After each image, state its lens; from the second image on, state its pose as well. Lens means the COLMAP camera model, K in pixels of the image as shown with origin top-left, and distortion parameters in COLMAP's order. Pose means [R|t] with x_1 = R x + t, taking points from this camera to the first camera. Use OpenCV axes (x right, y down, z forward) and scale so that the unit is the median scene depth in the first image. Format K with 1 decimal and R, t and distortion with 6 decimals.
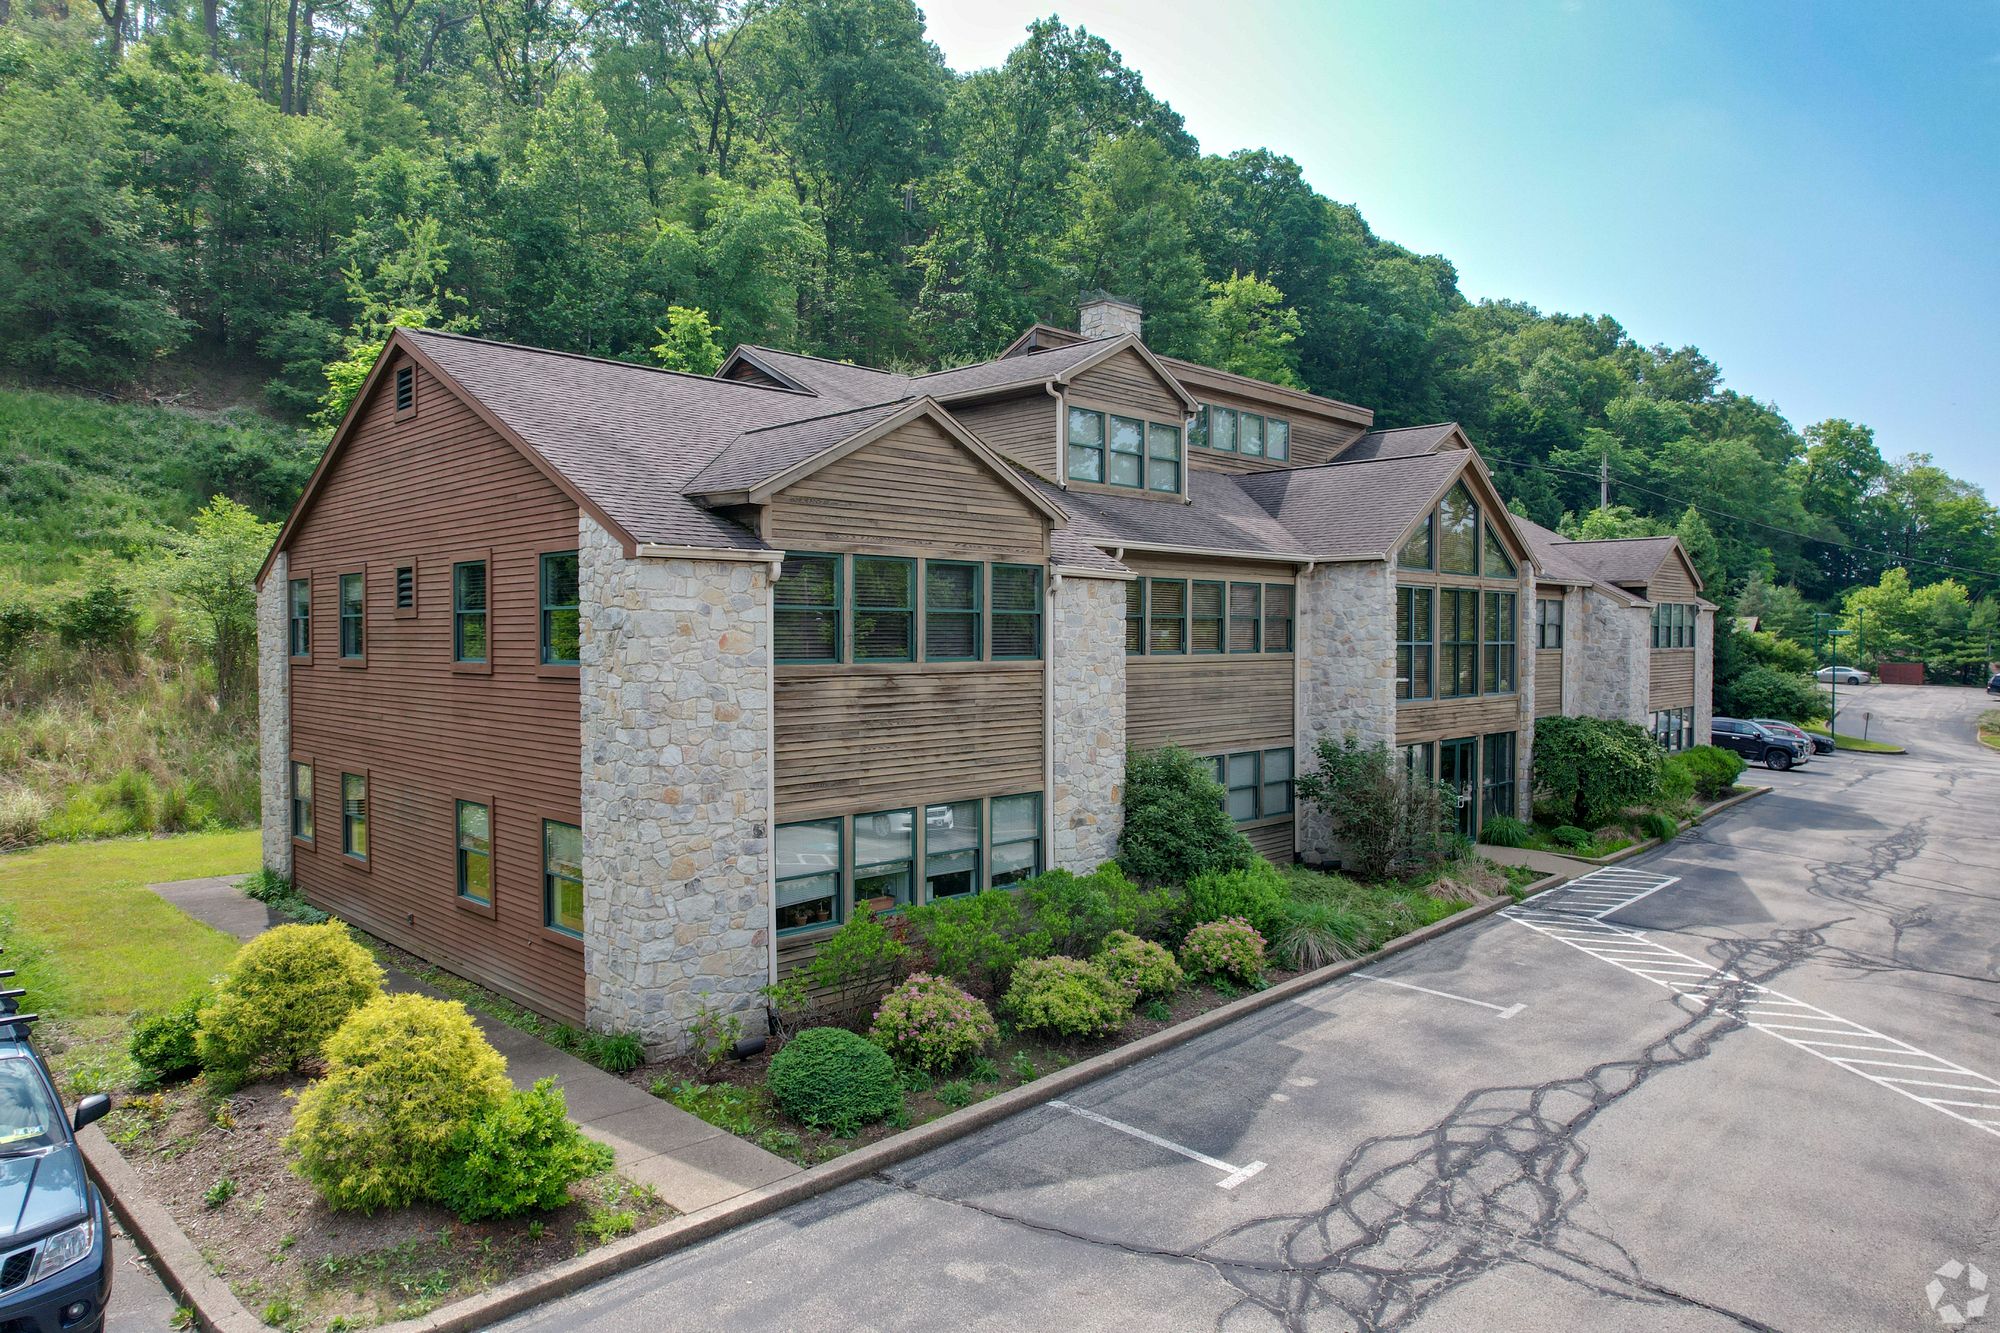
lens RADIAL K [[1288.6, 0, 1001.1], [0, 1288.6, 657.8], [0, 0, 1]] dist [-0.064324, 0.054695]
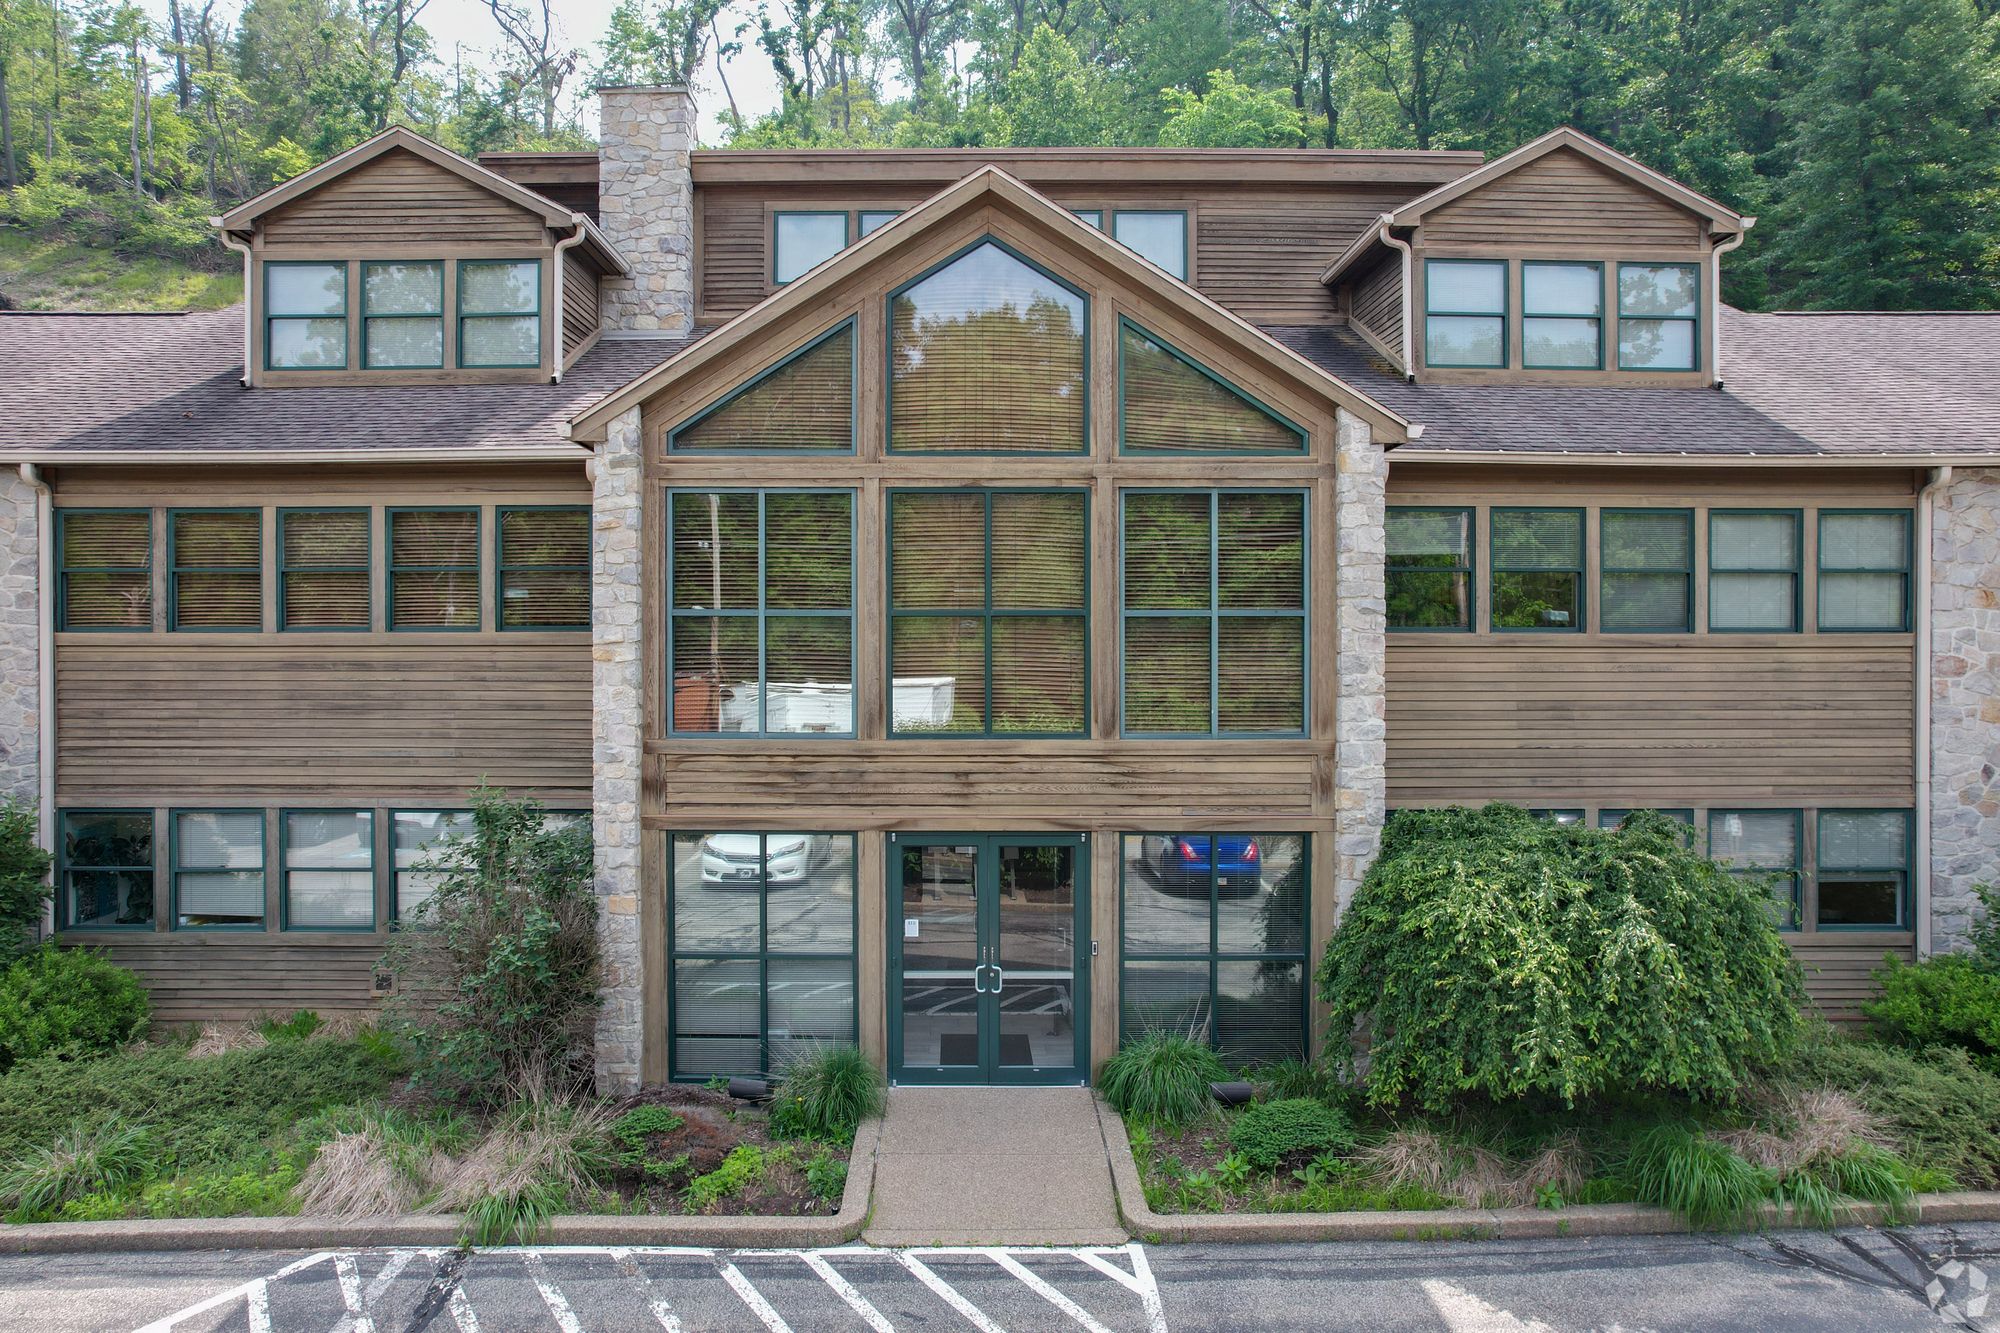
lens RADIAL K [[1288.6, 0, 968.6], [0, 1288.6, 628.7], [0, 0, 1]] dist [-0.064324, 0.054695]
pose [[0.698210, 0.000724, -0.715893, 0.960958], [-0.011572, 0.999880, -0.010275, -0.002258], [0.715800, 0.015459, 0.698135, 0.992472]]
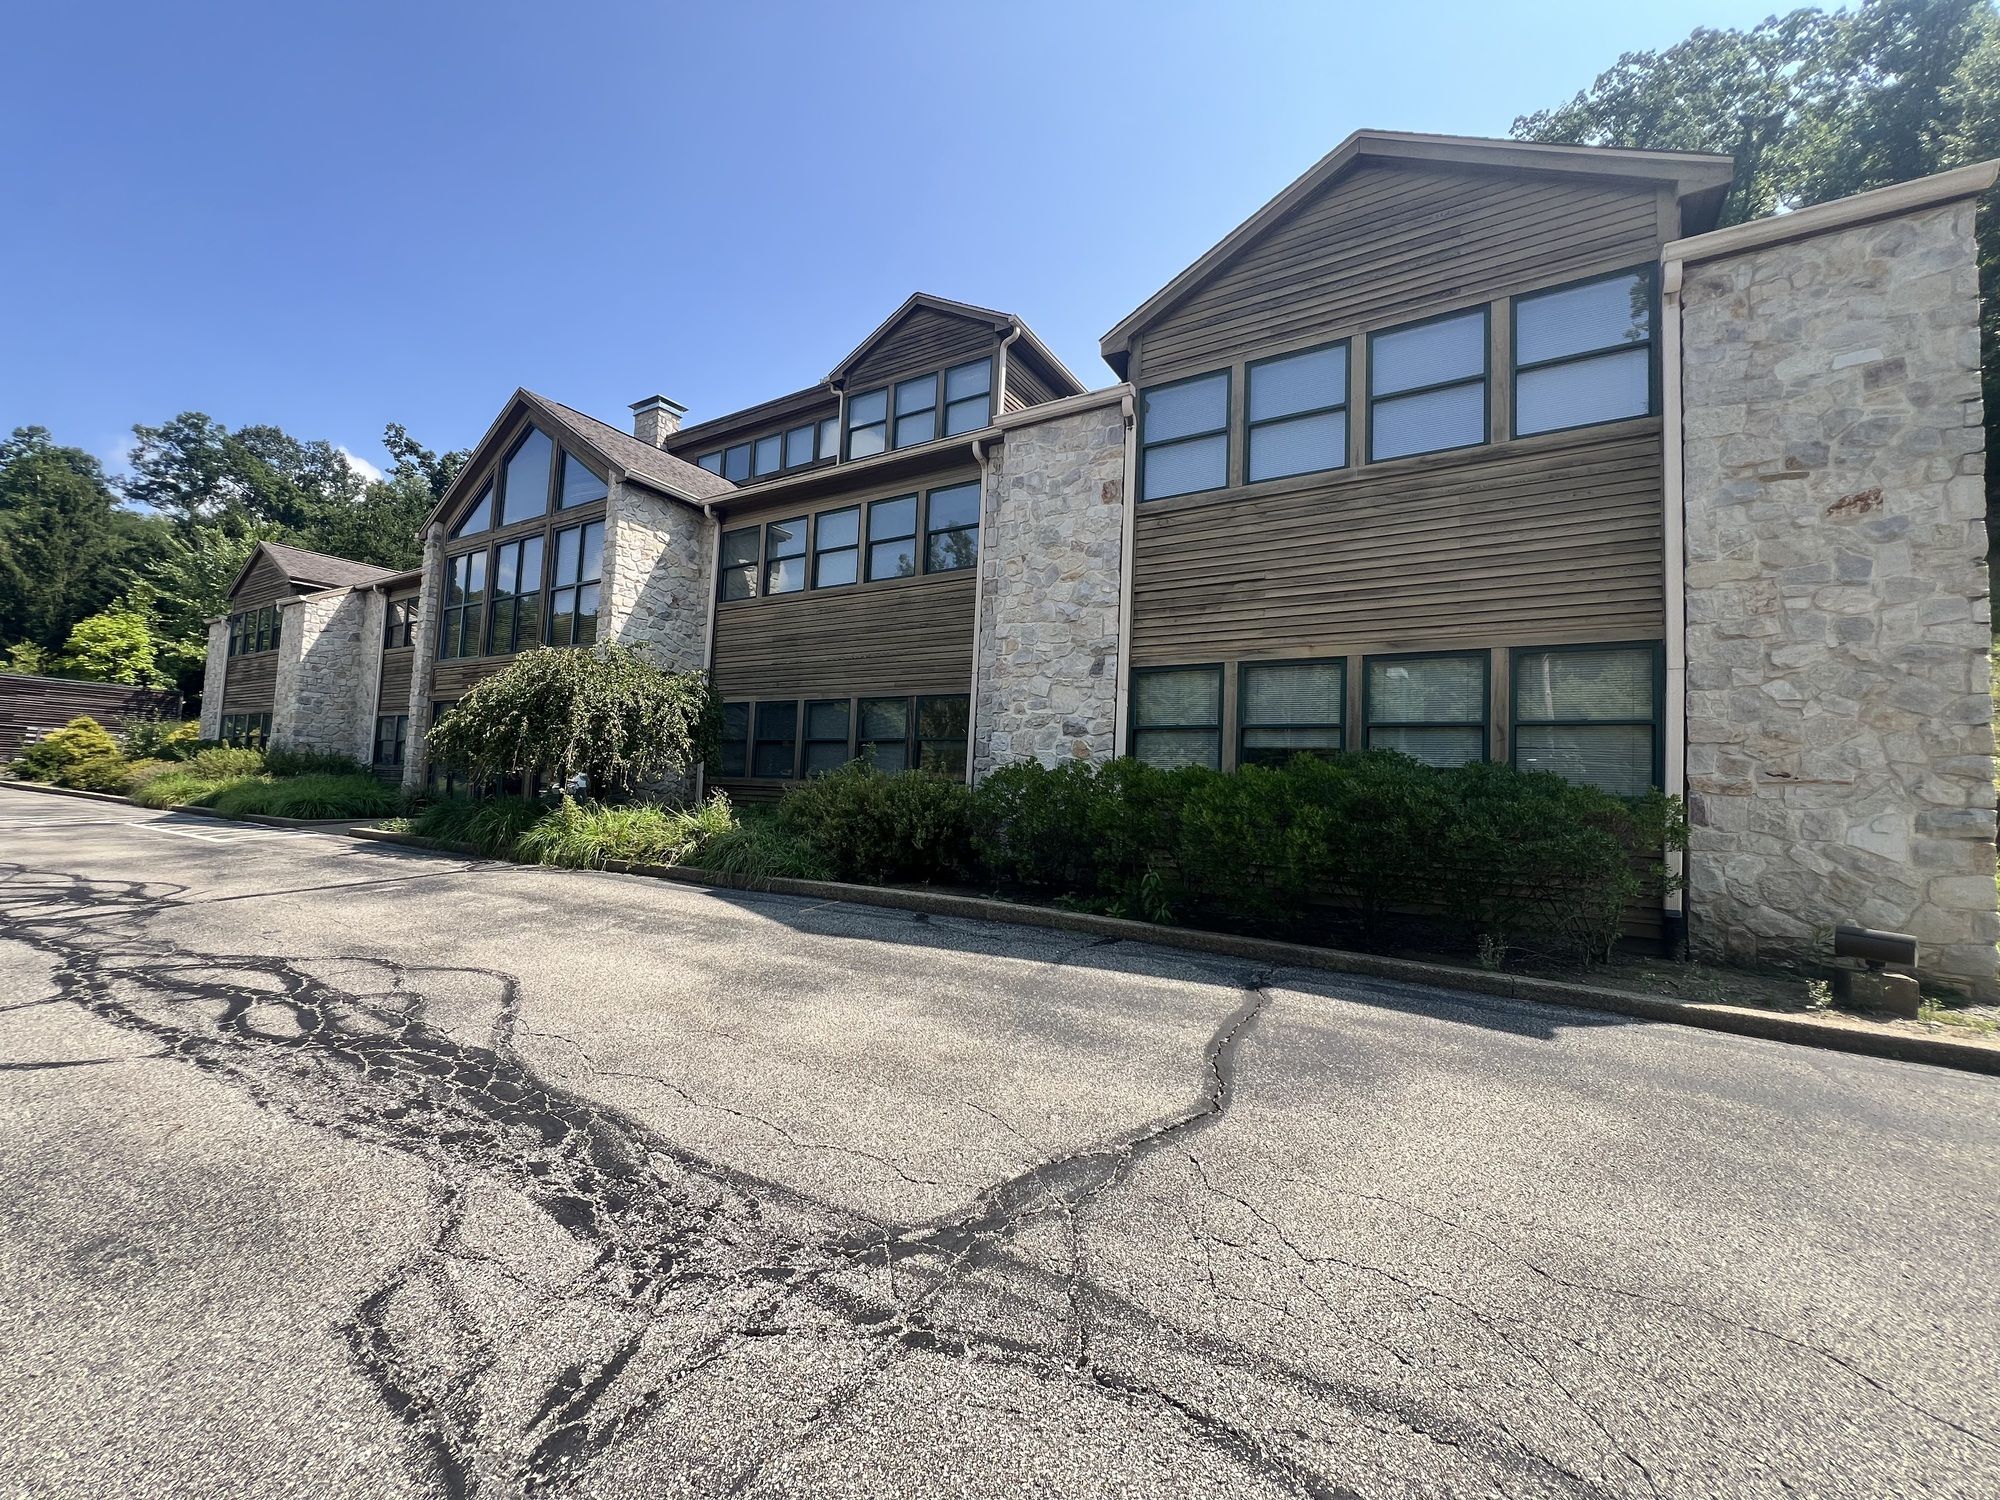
lens RADIAL K [[800.8, 0, 992.4], [0, 800.8, 750.8], [0, 0, 1]] dist [-0.001463, 0.000510]
pose [[0.210704, -0.050547, -0.976242, 1.423869], [-0.061209, 0.996020, -0.064782, 0.168185], [0.975632, 0.073405, 0.206772, 1.763535]]
